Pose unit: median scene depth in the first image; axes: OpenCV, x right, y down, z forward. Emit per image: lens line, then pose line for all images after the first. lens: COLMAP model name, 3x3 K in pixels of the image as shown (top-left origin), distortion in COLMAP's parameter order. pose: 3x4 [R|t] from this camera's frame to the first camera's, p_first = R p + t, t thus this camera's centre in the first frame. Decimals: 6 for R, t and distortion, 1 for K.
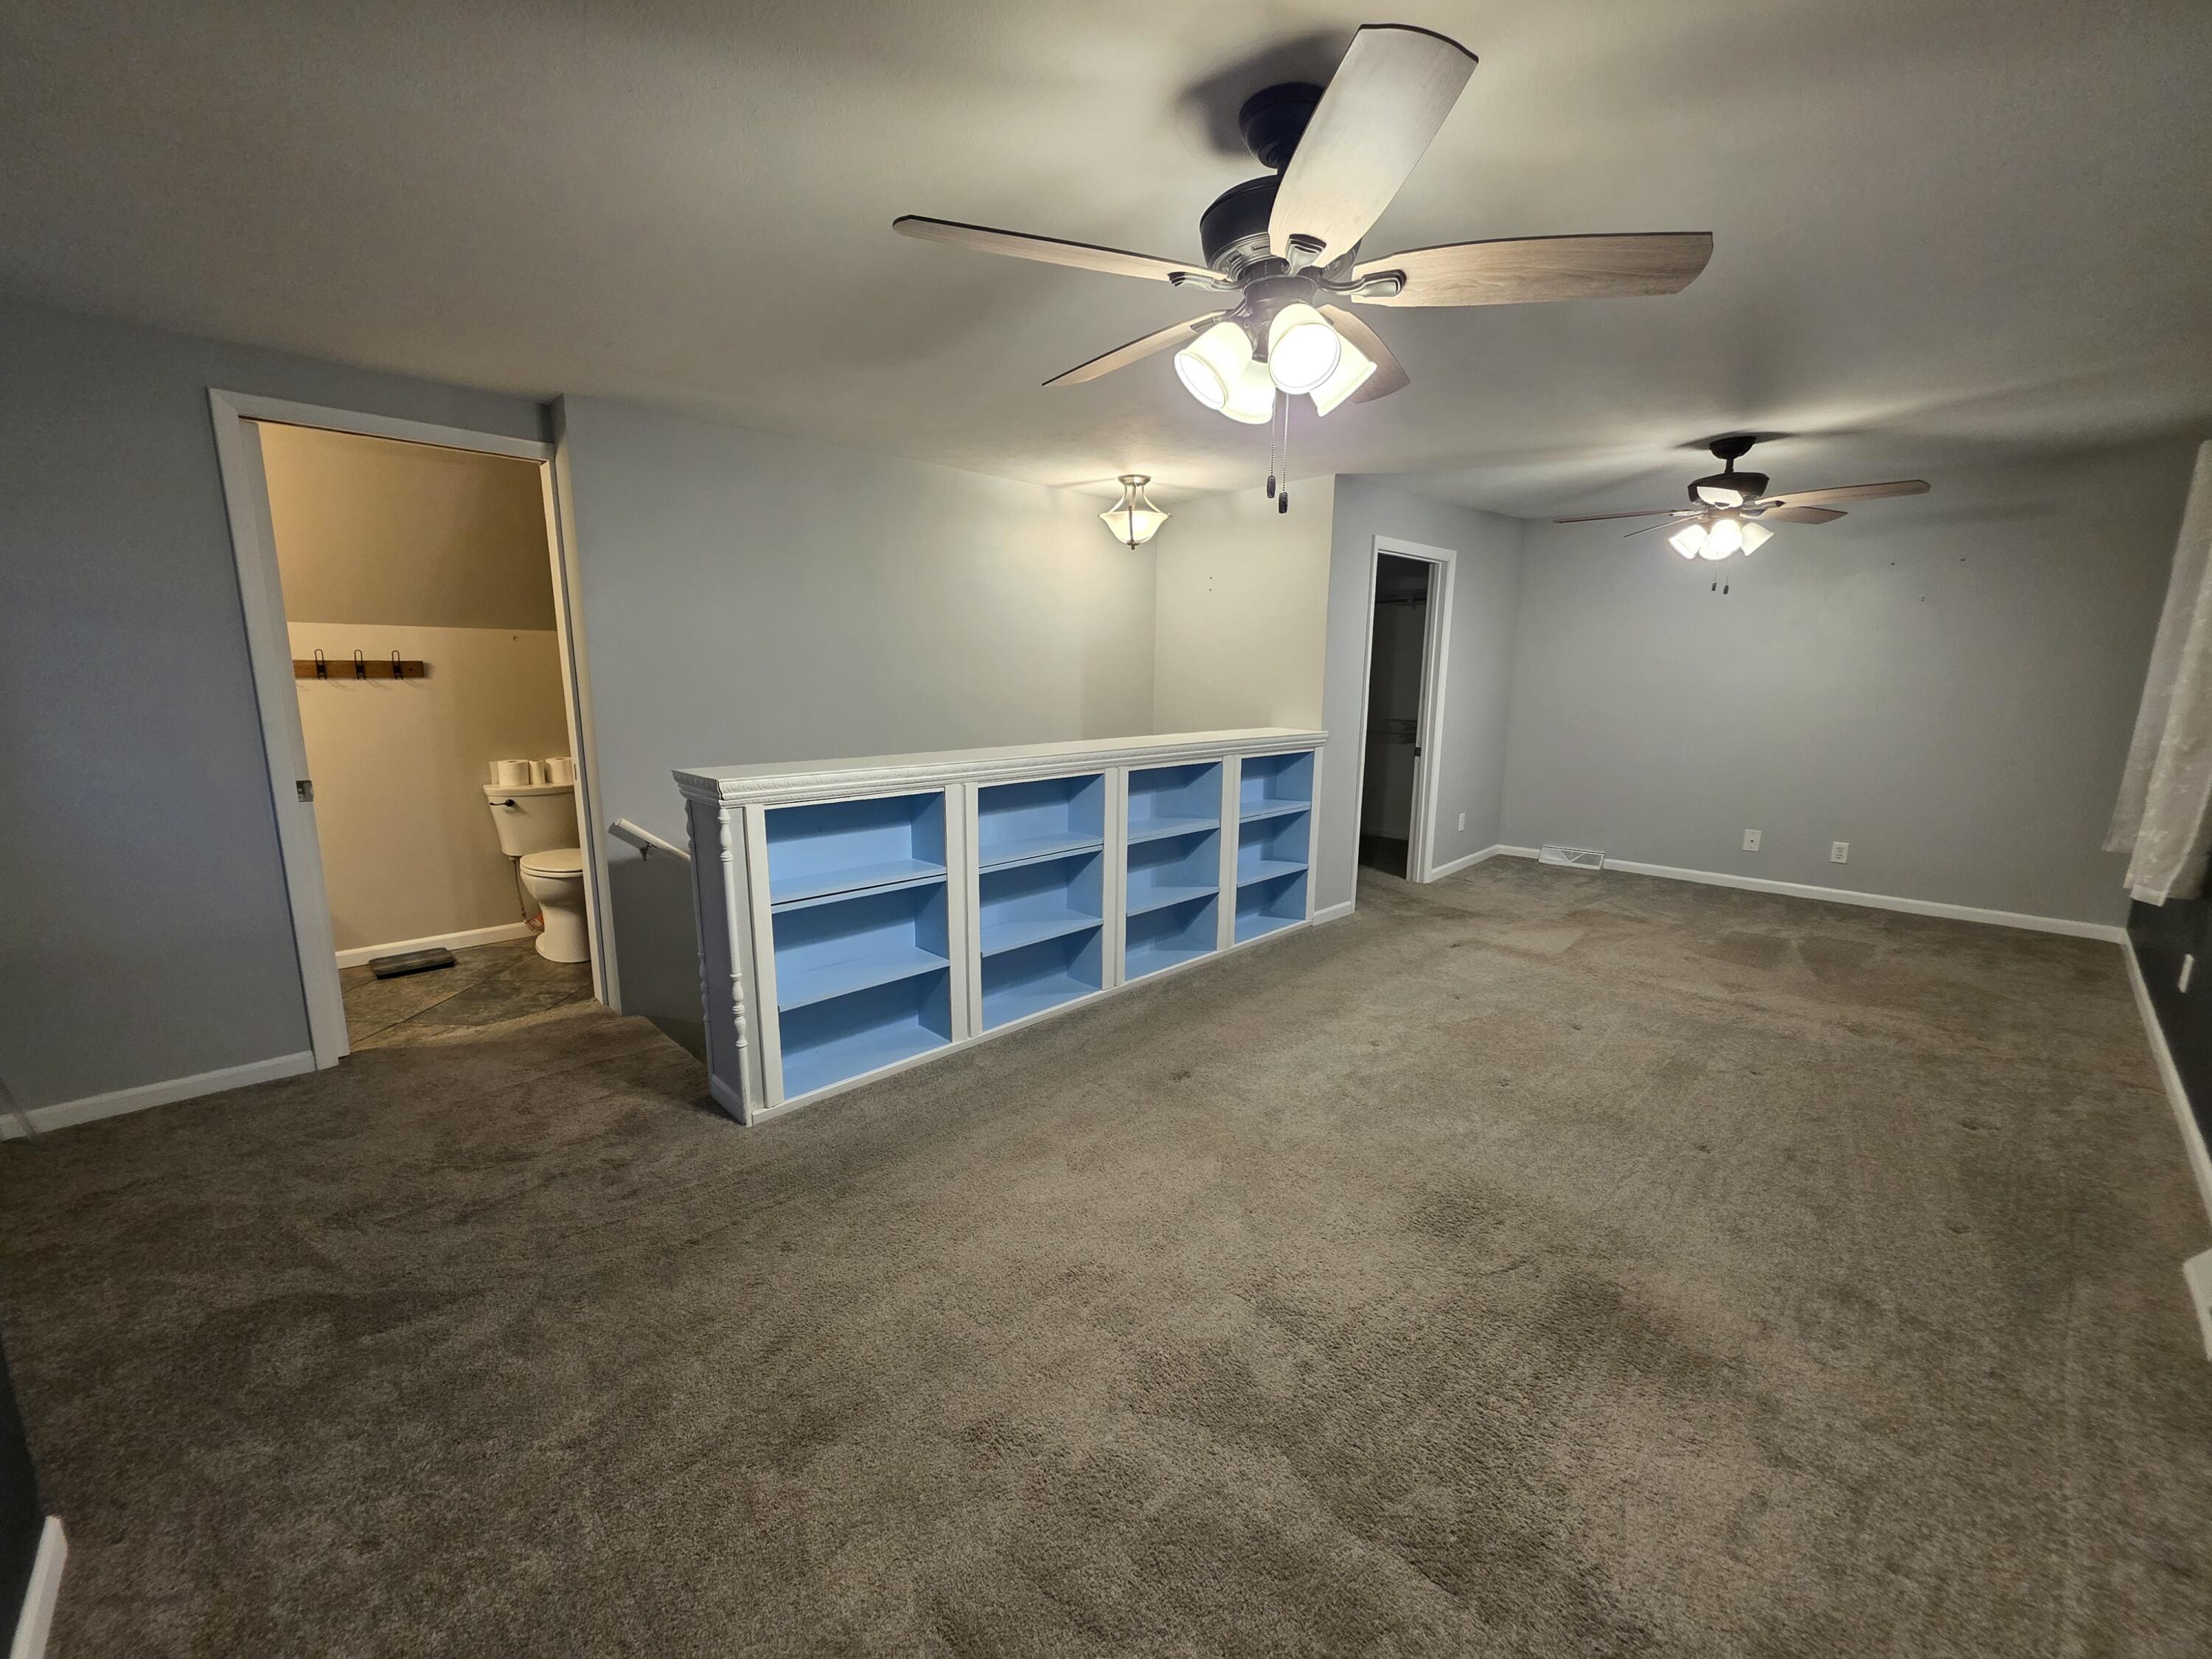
lens RADIAL K [[882.4, 0, 1097.2], [0, 882.4, 830.9], [0, 0, 1]] dist [0.001751, 0.000047]
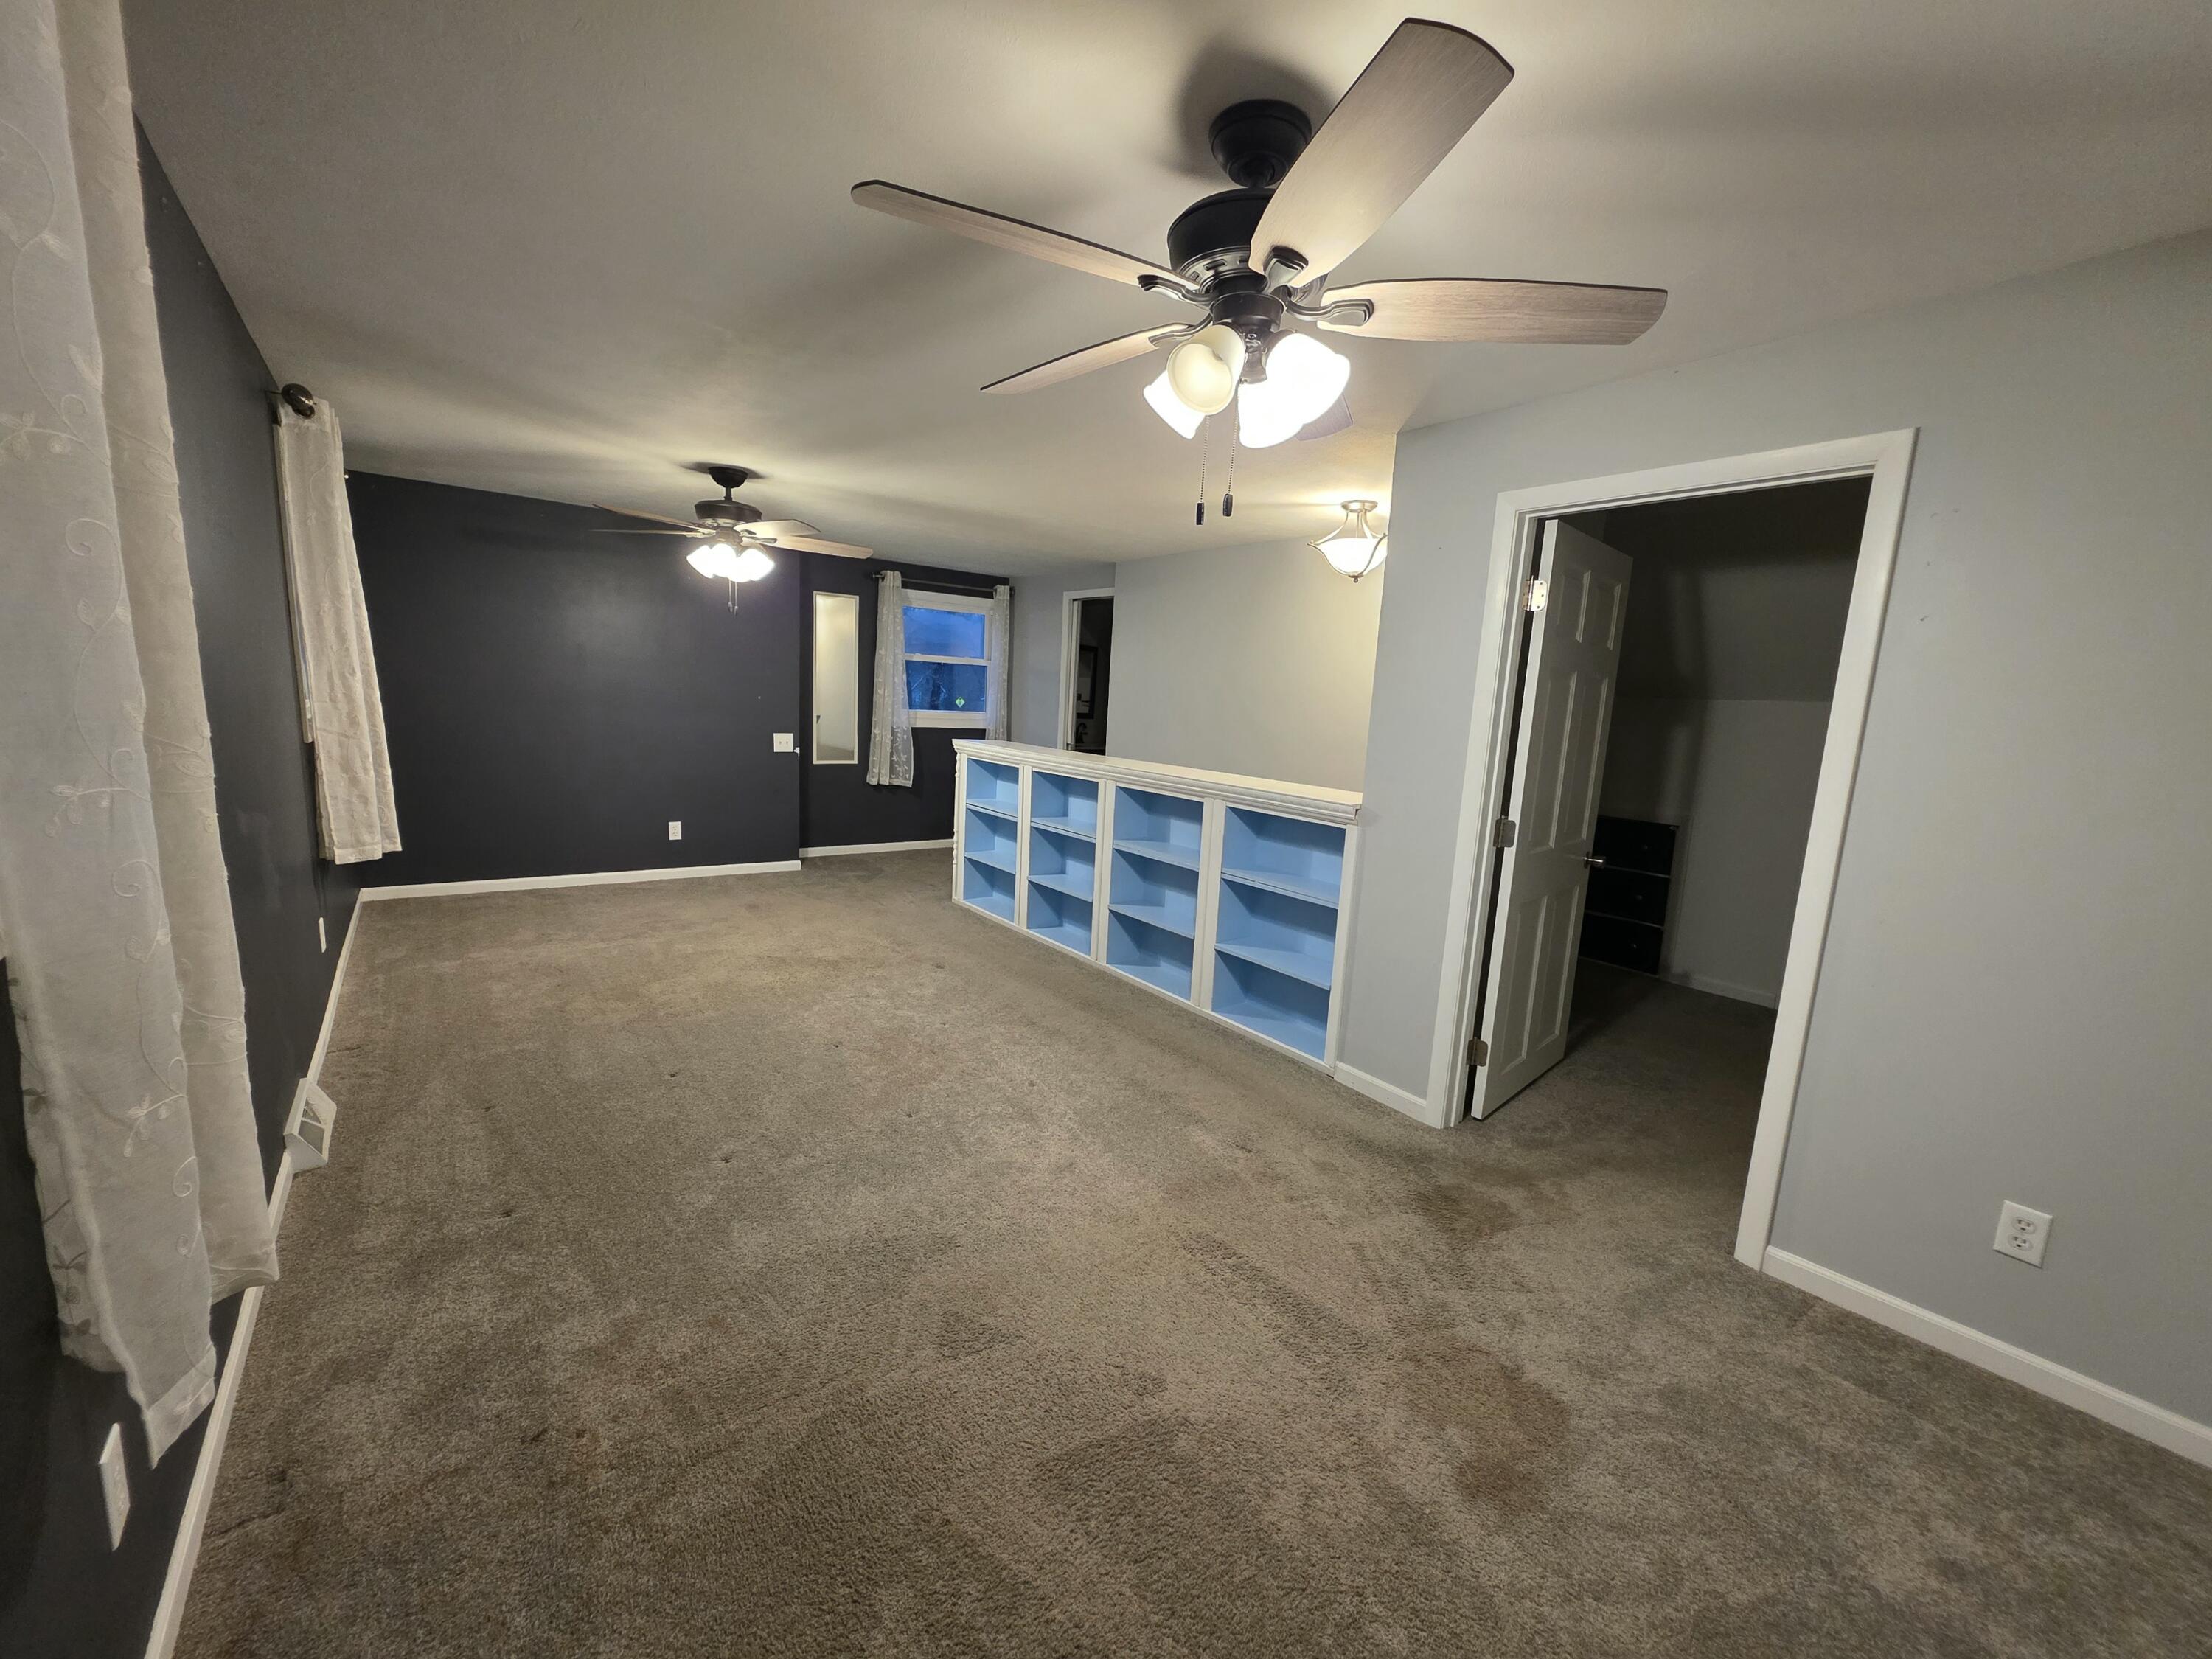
lens RADIAL K [[882.4, 0, 1096.2], [0, 882.4, 830.9], [0, 0, 1]] dist [0.001751, 0.000047]
pose [[-0.119574, 0.148370, -0.981676, 1.009826], [-0.231906, 0.957244, 0.172925, -0.172759], [0.965361, 0.248334, -0.080054, 0.901532]]
